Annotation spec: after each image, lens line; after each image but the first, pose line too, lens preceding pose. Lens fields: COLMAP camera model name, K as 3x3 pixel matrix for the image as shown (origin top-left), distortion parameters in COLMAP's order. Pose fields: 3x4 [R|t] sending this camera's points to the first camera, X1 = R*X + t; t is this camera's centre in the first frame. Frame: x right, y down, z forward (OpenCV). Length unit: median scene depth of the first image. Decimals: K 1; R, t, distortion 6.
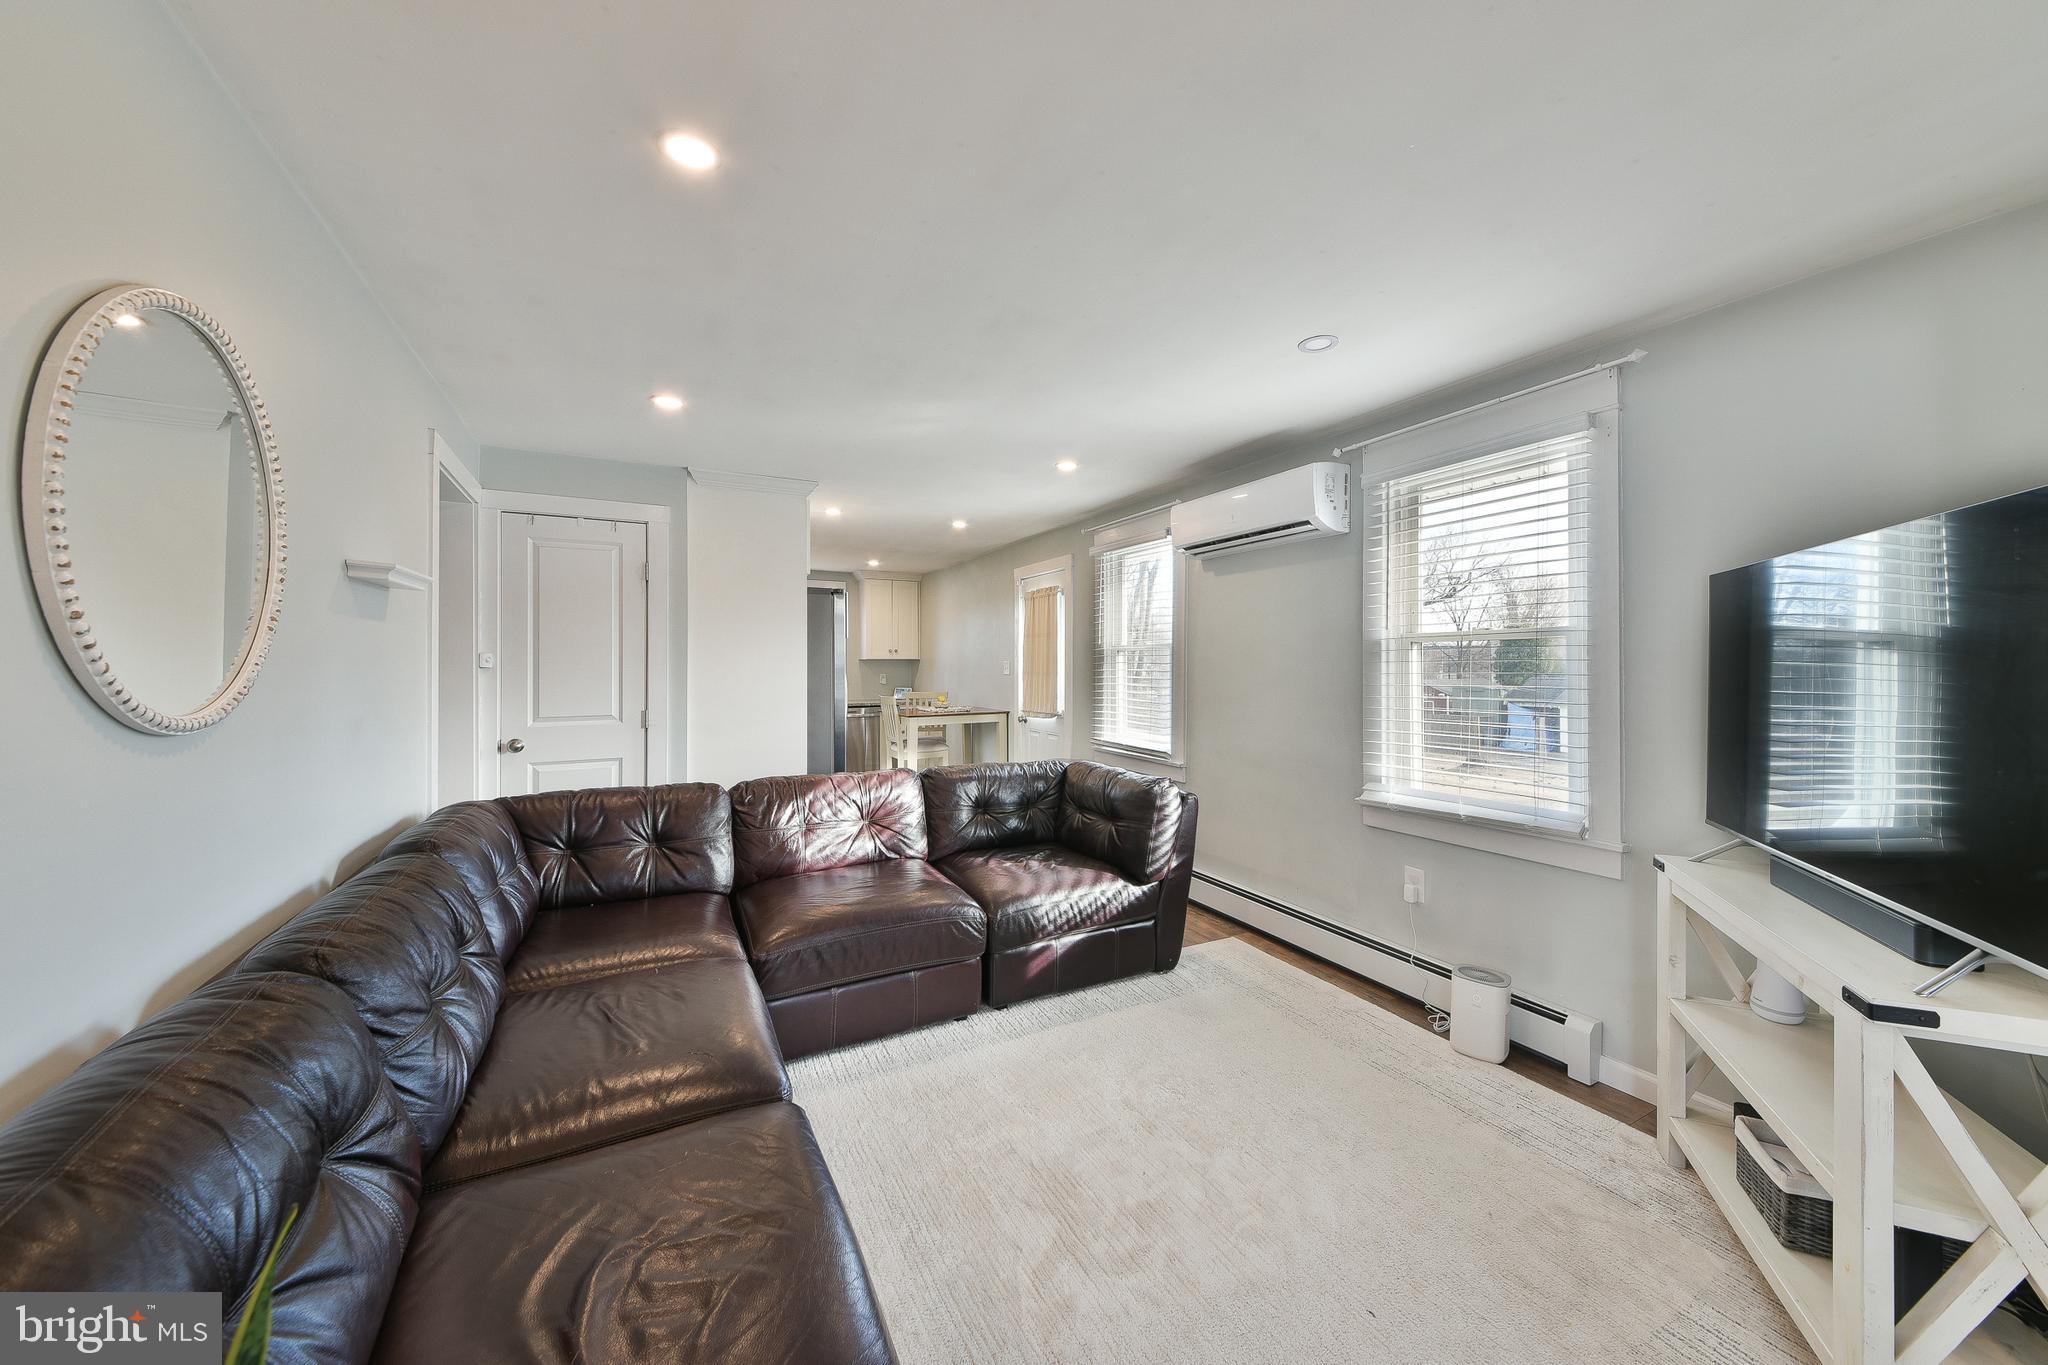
lens RADIAL K [[744.8, 0, 1024.9], [0, 744.8, 674.9], [0, 0, 1]] dist [-0.023030, -0.000115]
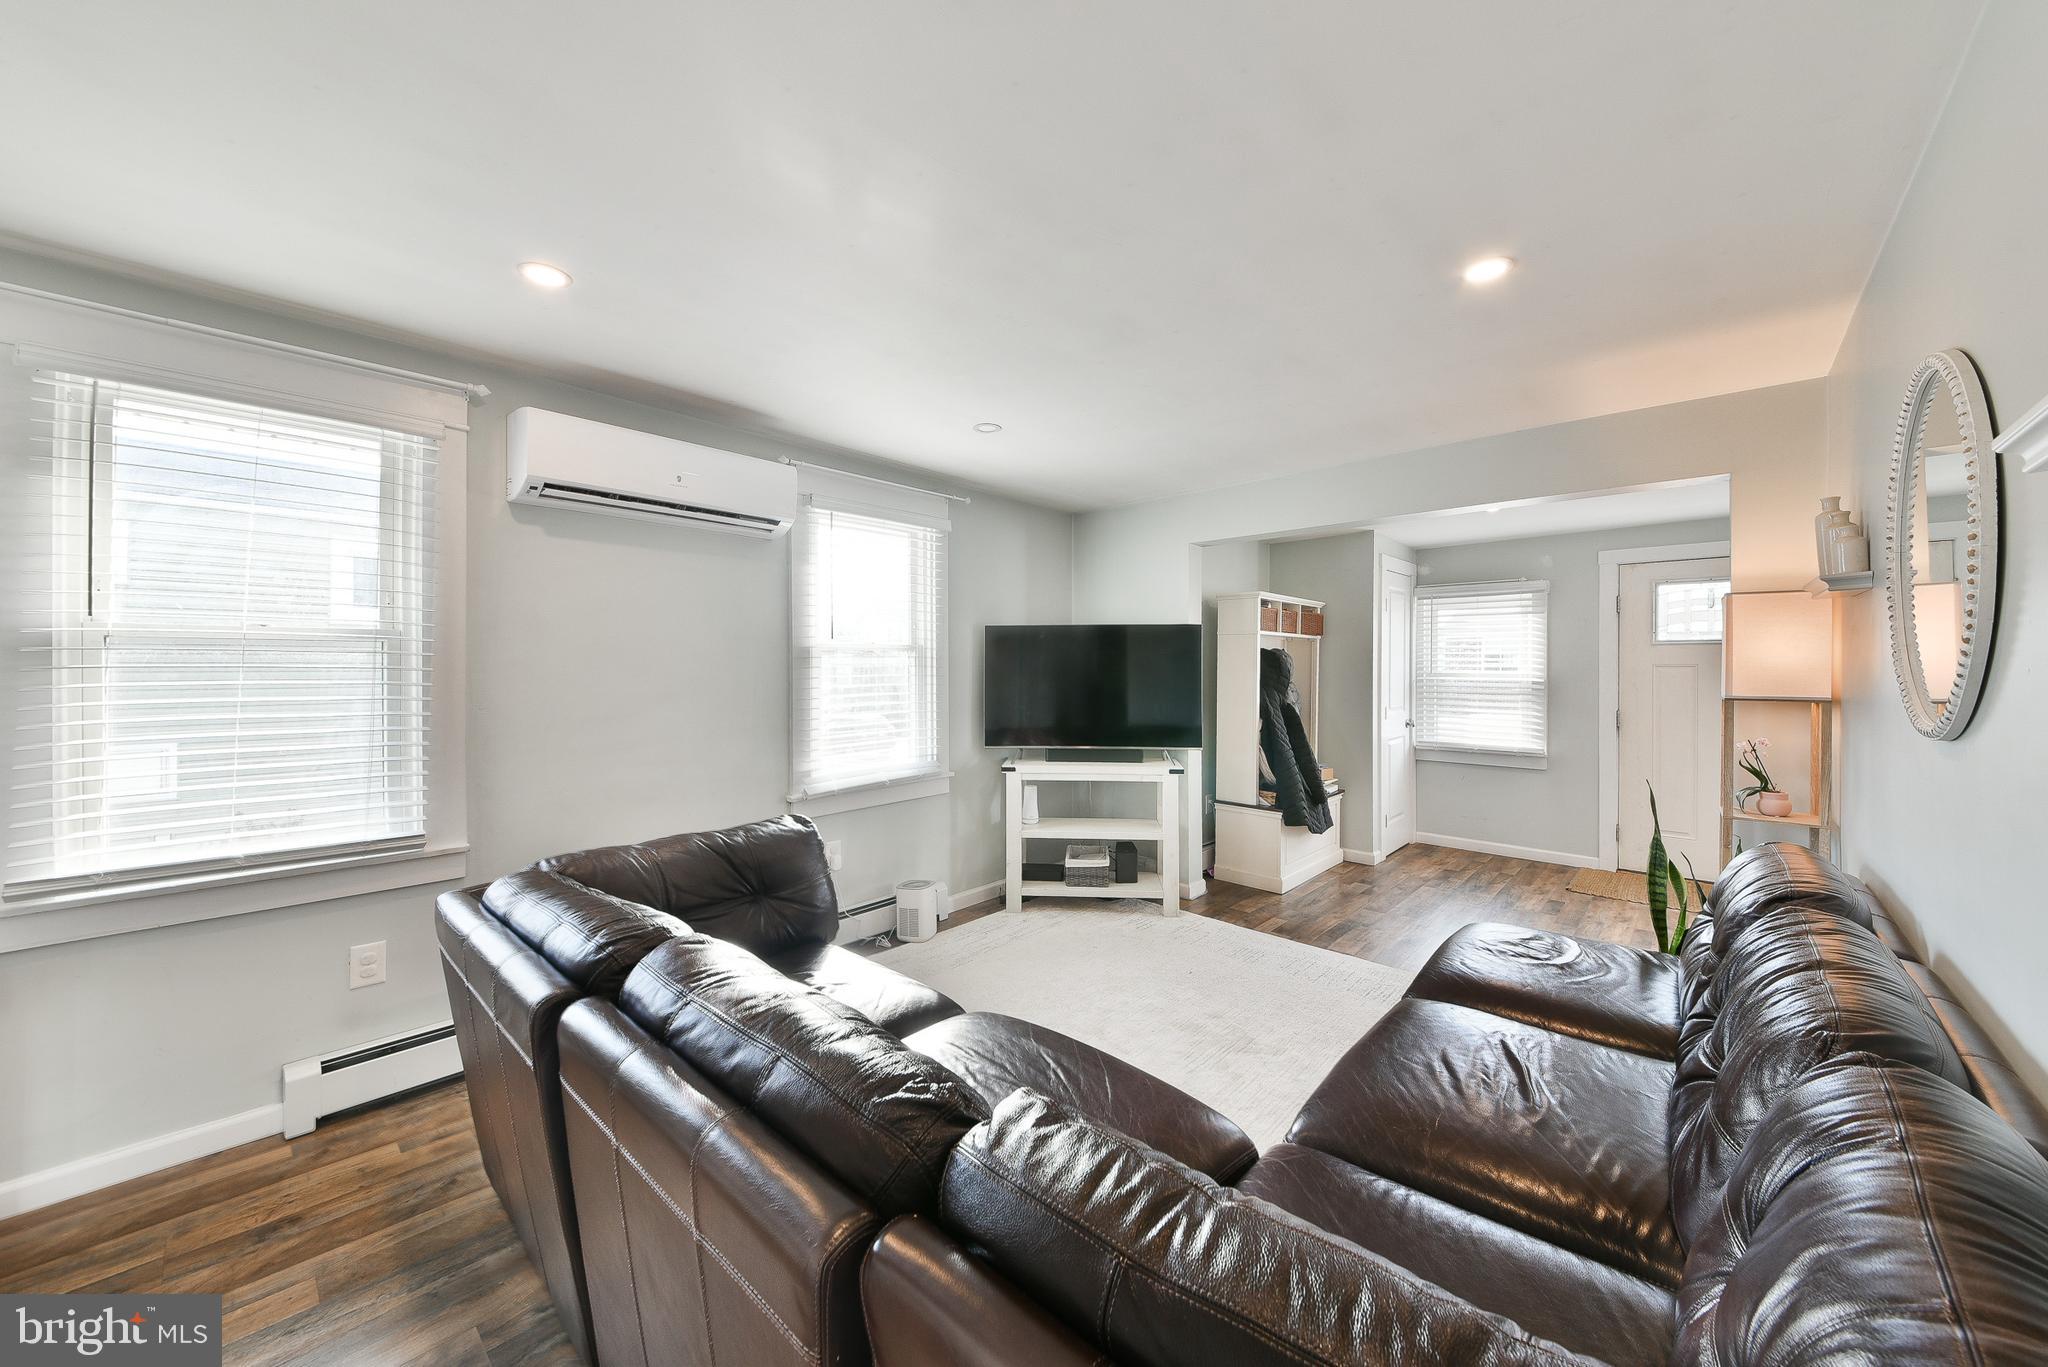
lens RADIAL K [[744.8, 0, 1024.9], [0, 744.8, 675.9], [0, 0, 1]] dist [-0.023030, -0.000115]
pose [[-0.369472, -0.010217, 0.929186, -0.412633], [0.015750, 0.999727, 0.017255, -0.012349], [-0.929108, 0.021010, -0.369211, 0.680511]]
